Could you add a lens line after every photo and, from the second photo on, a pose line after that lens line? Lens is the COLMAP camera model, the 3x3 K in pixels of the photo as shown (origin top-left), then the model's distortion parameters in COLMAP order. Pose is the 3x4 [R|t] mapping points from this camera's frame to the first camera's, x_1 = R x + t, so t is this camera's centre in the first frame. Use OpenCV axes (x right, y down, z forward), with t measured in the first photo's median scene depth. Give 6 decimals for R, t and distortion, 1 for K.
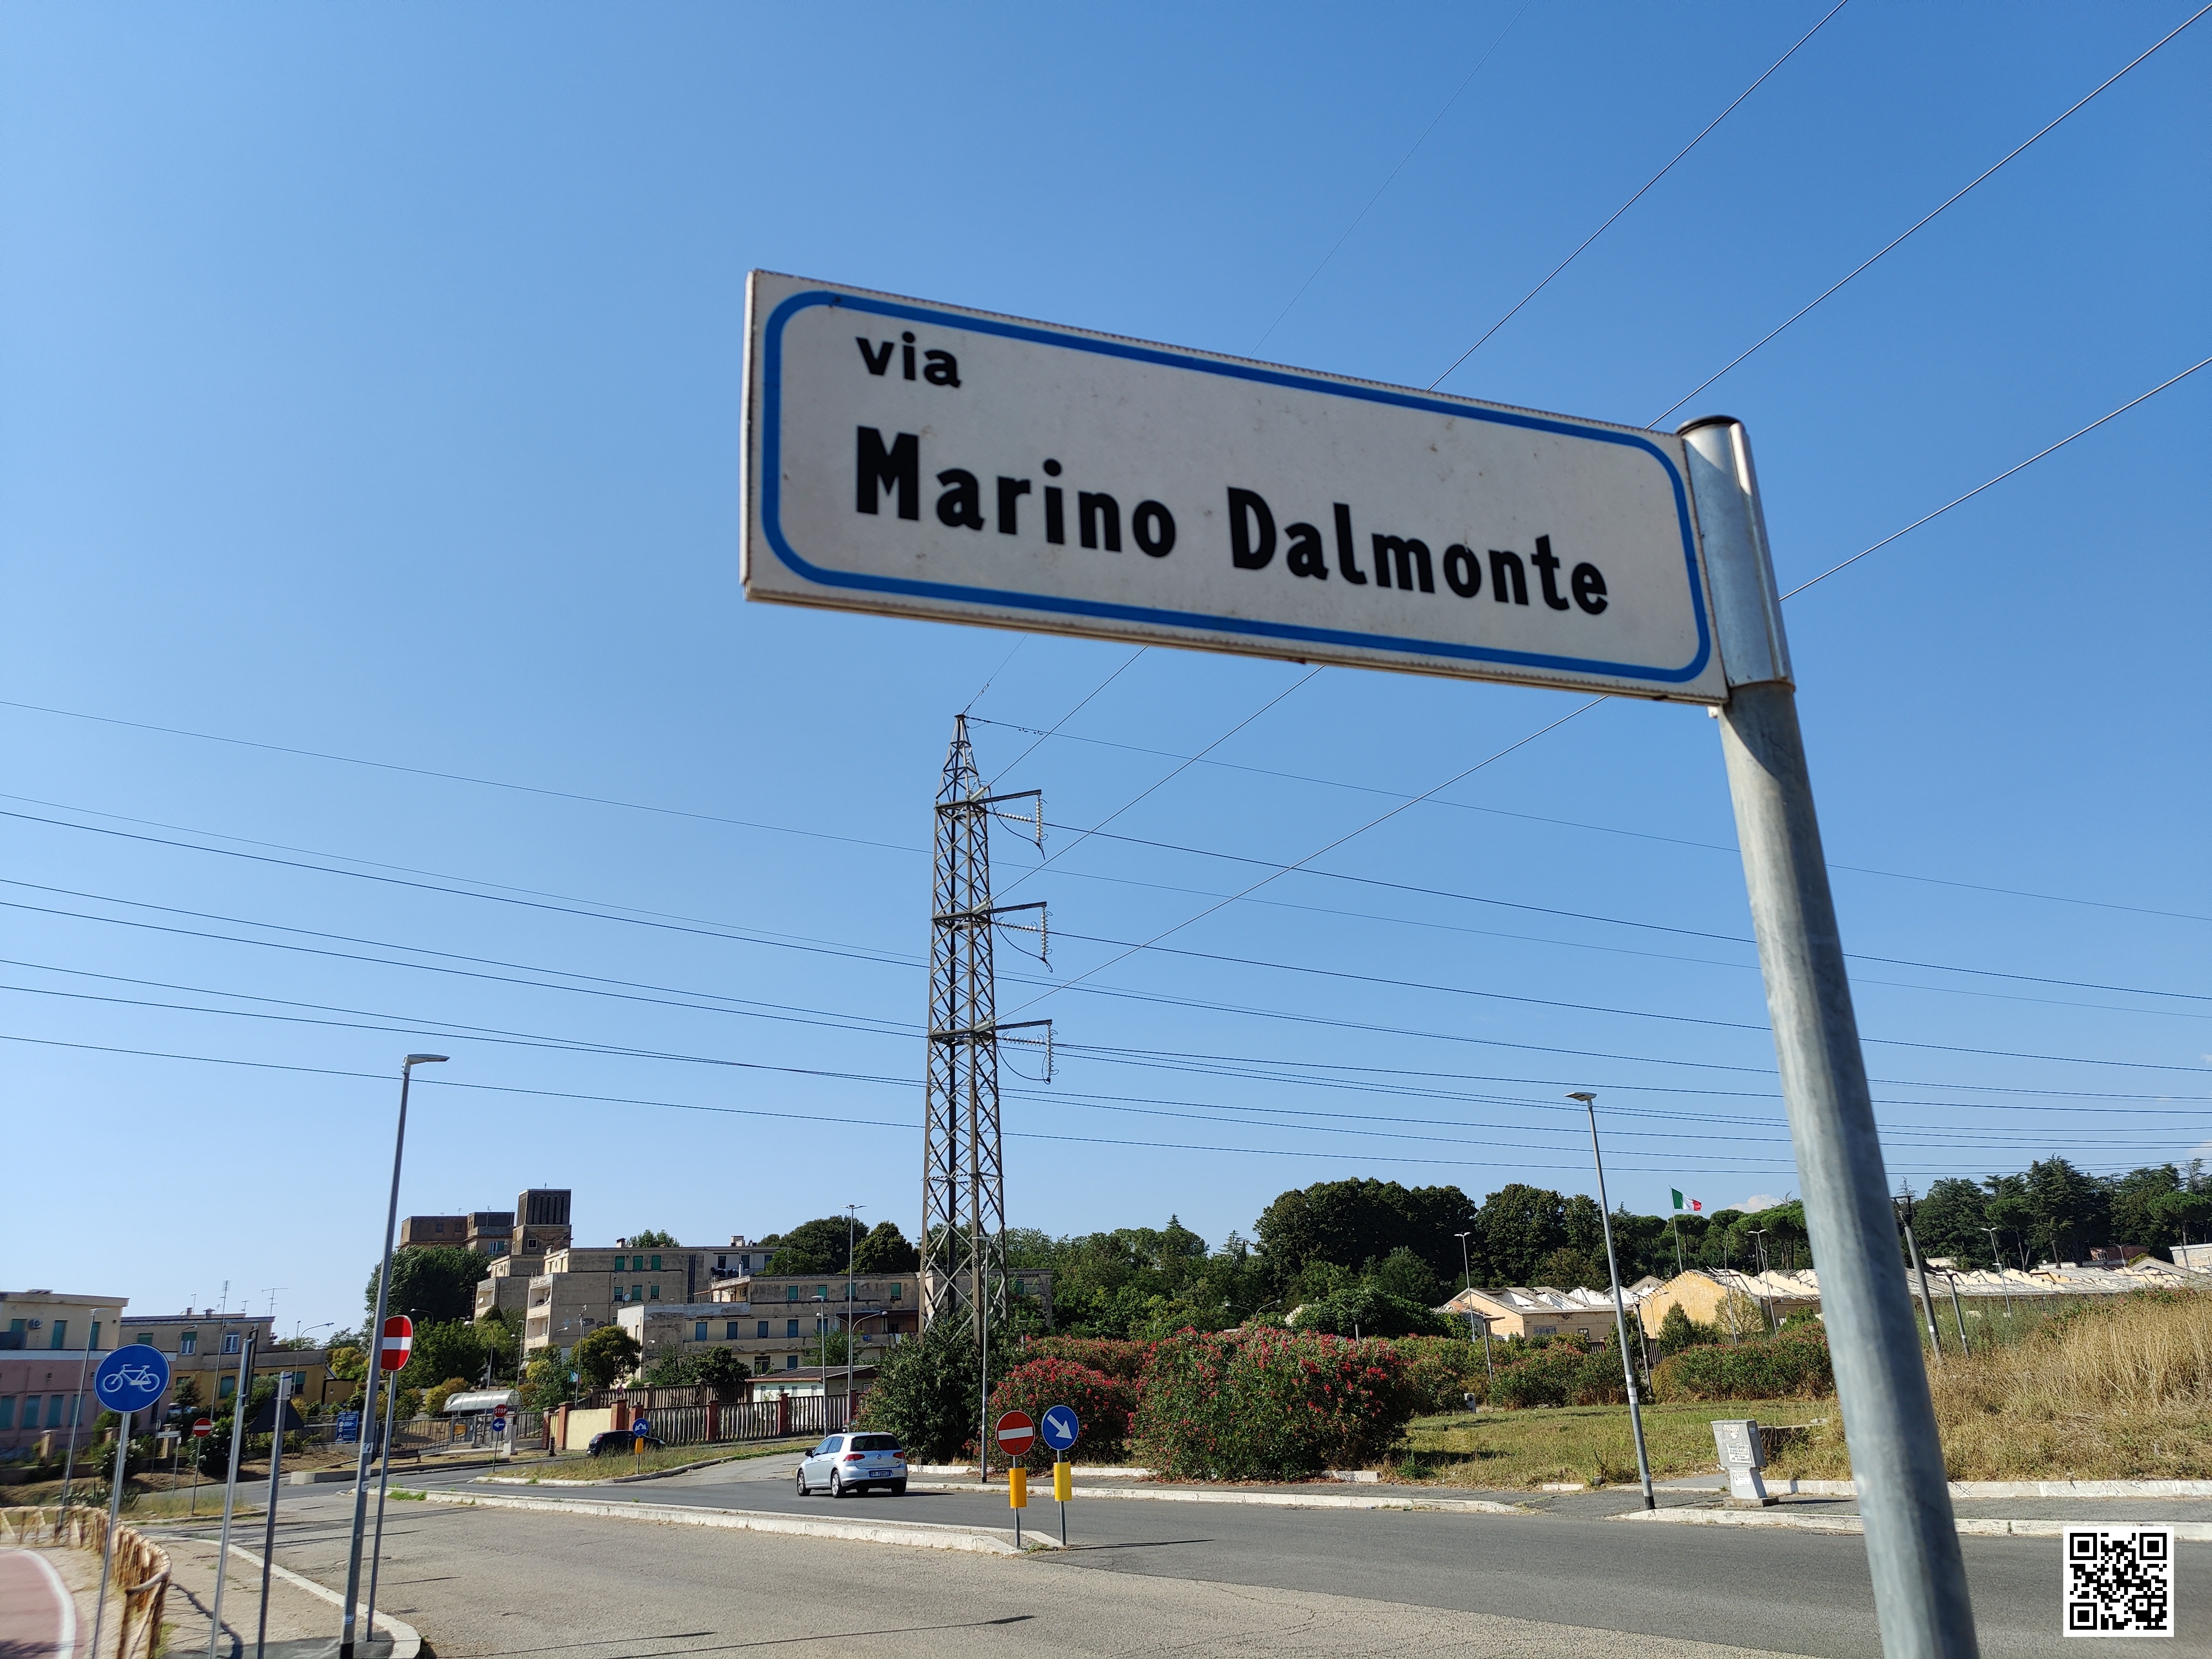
lens RADIAL K [[1660.3, 0, 1120.2], [0, 1660.3, 818.2], [0, 0, 1]] dist [0.041839, -0.012628]
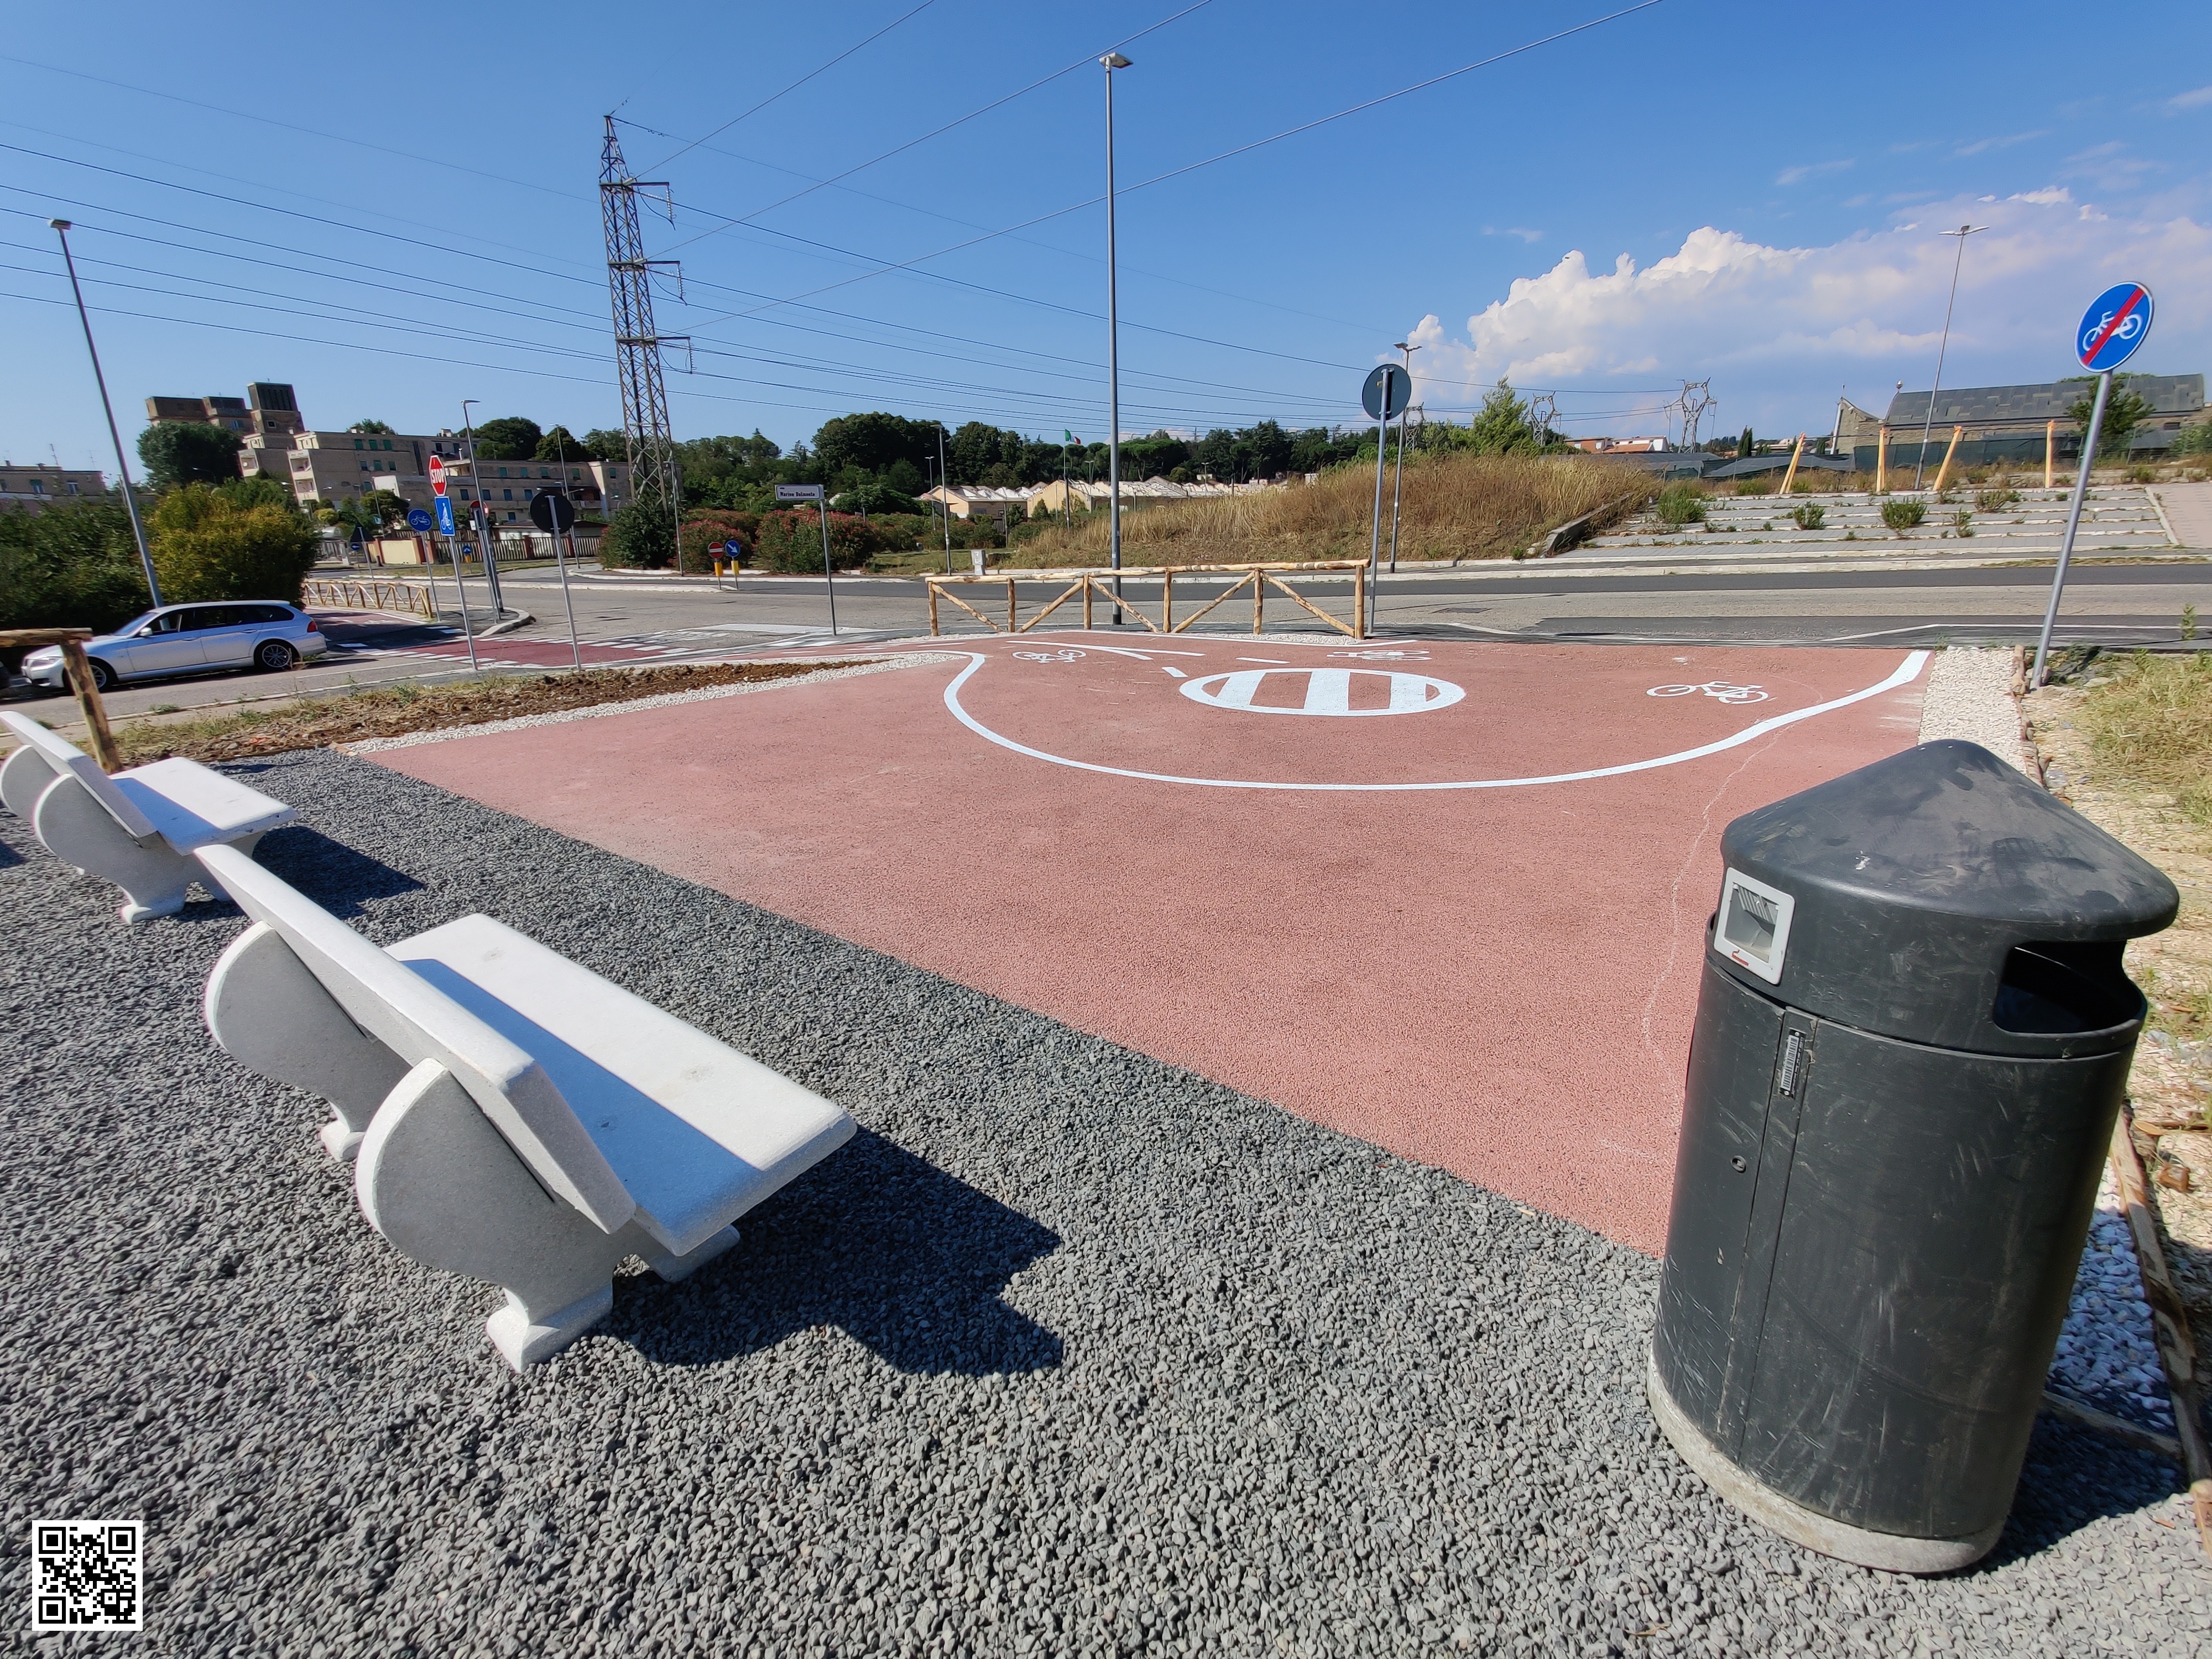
lens RADIAL K [[1043.4, 0, 1097.8], [0, 1043.4, 825.0], [0, 0, 1]] dist [0.012000, -0.003176]
pose [[0.945331, -0.066452, 0.319270, -0.006285], [-0.123444, 0.833252, 0.538936, -0.031933], [-0.301845, -0.548885, 0.779496, -0.095980]]
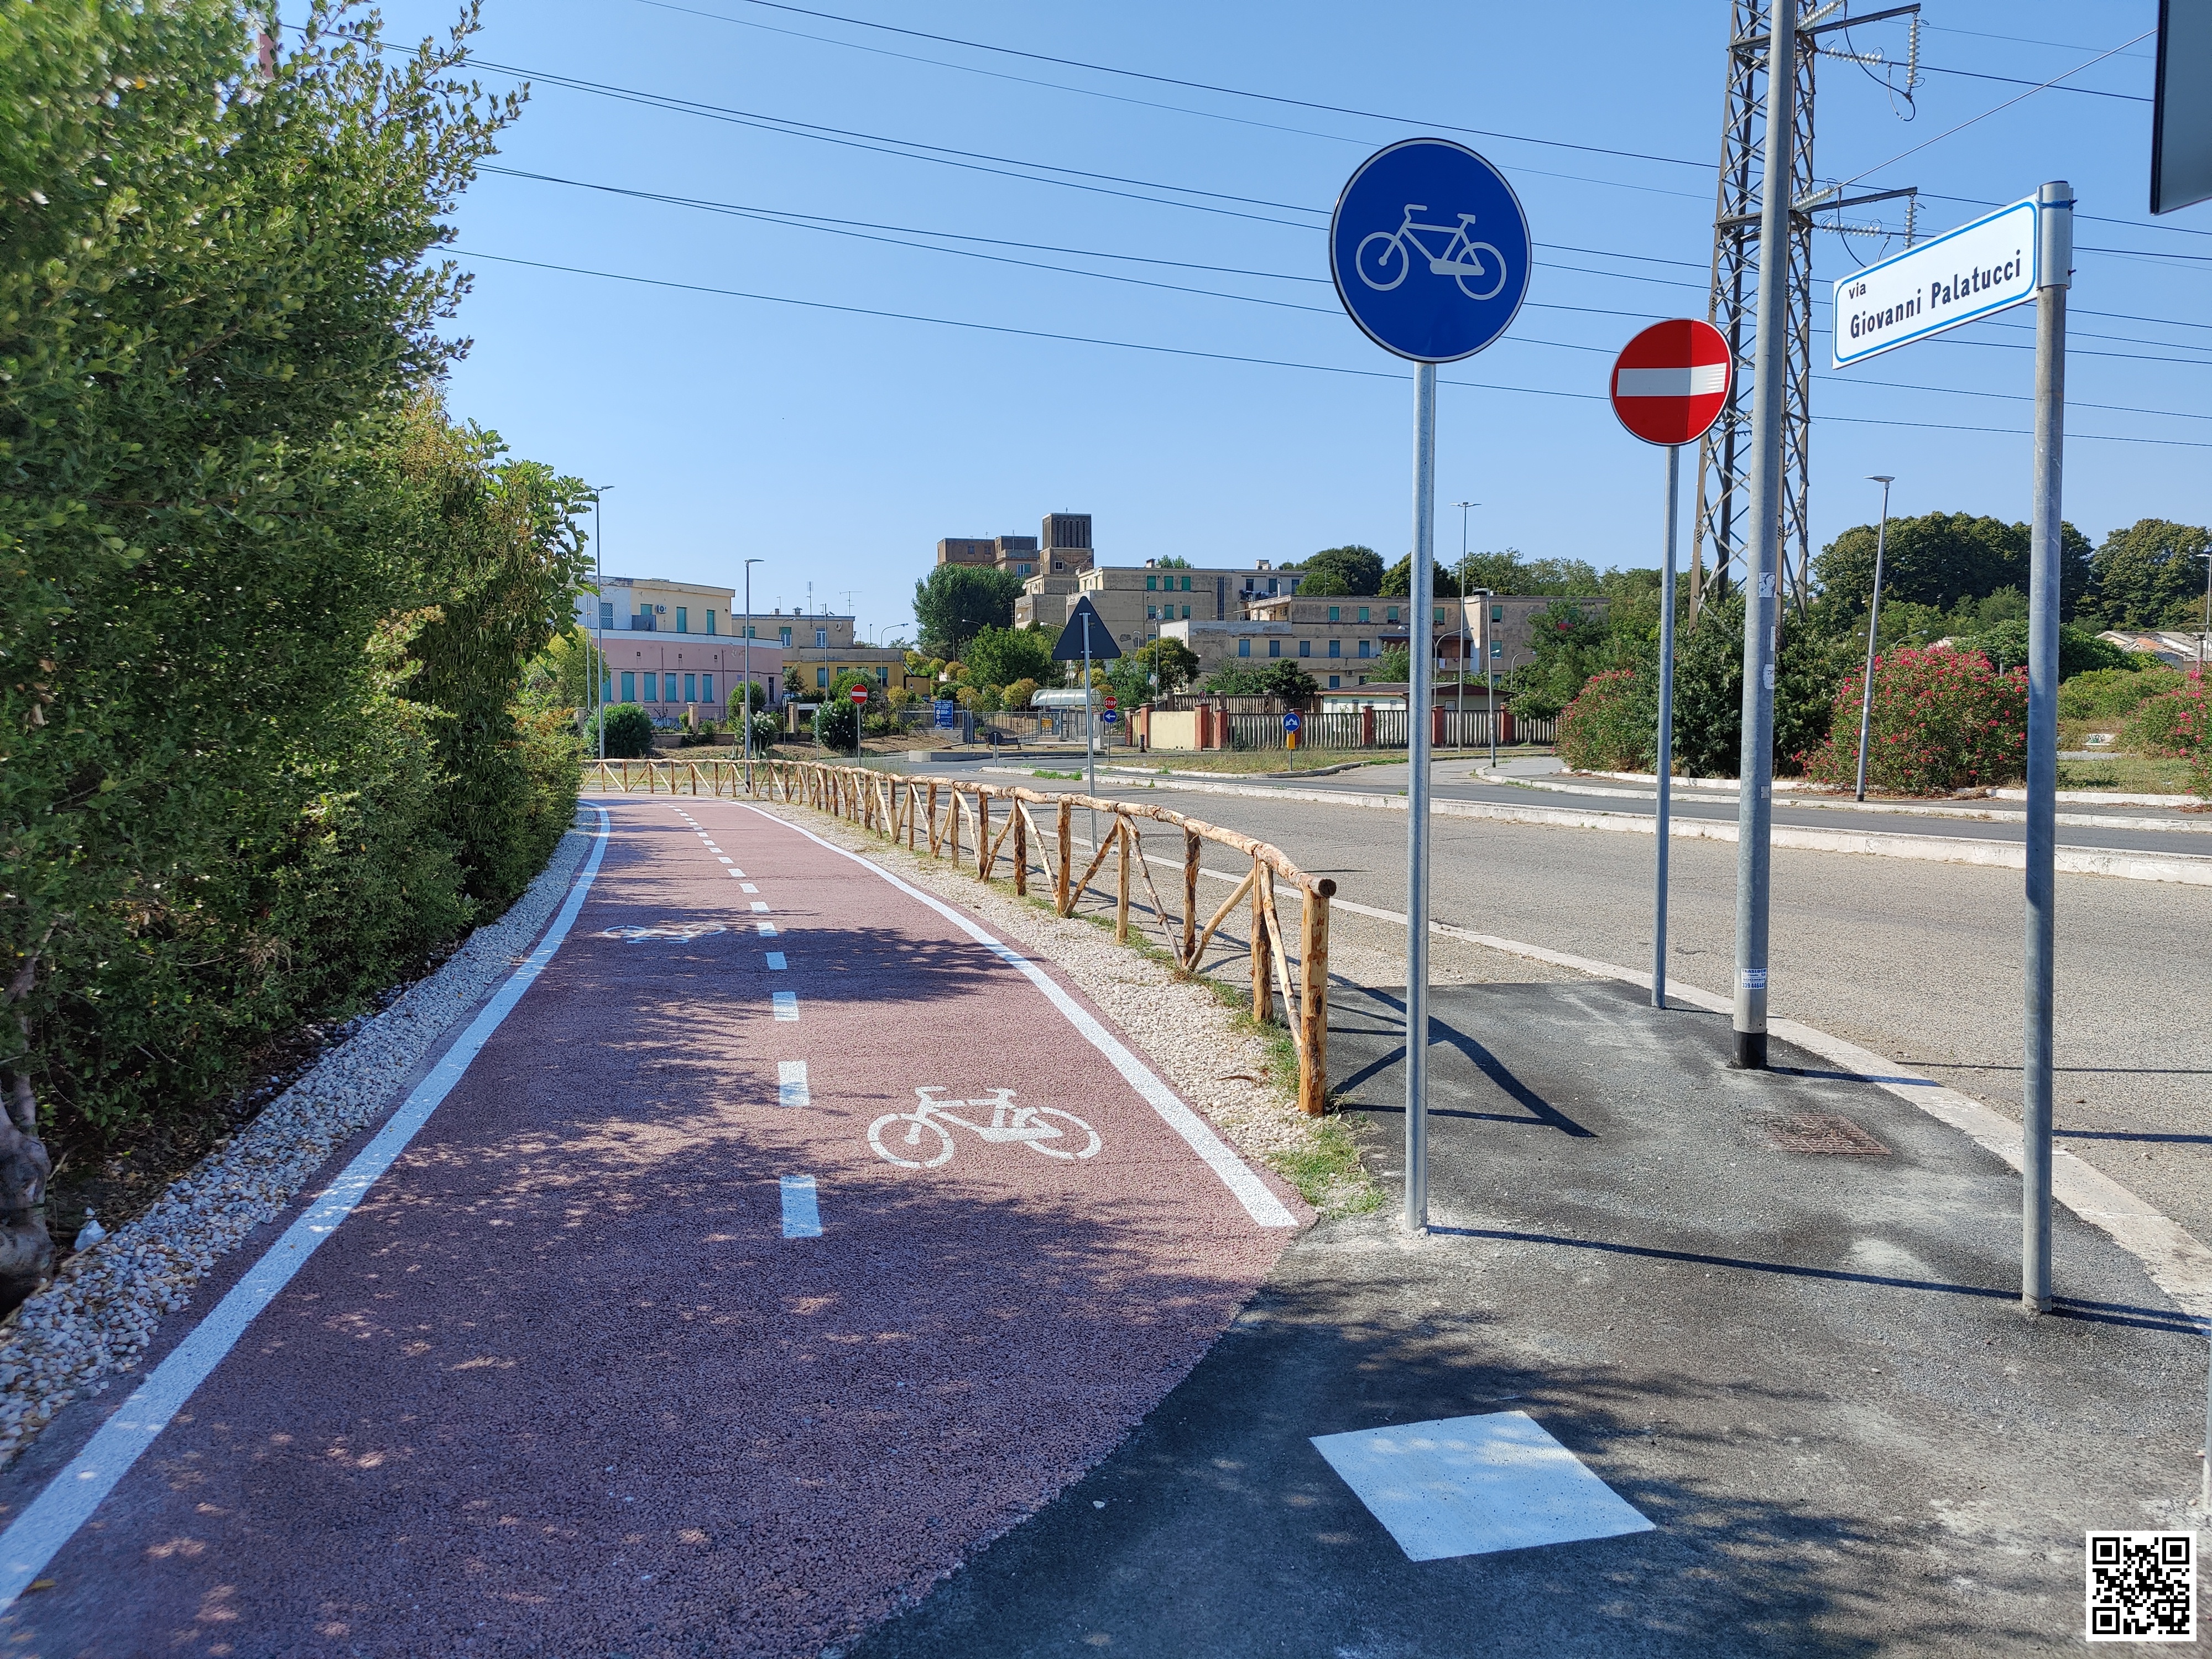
lens RADIAL K [[1660.3, 0, 1118.0], [0, 1660.3, 824.9], [0, 0, 1]] dist [0.041839, -0.012628]
pose [[0.961774, 0.062208, -0.266684, -0.047118], [0.044420, 0.925519, 0.376088, 0.026550], [0.270217, -0.373558, 0.887377, 0.057862]]
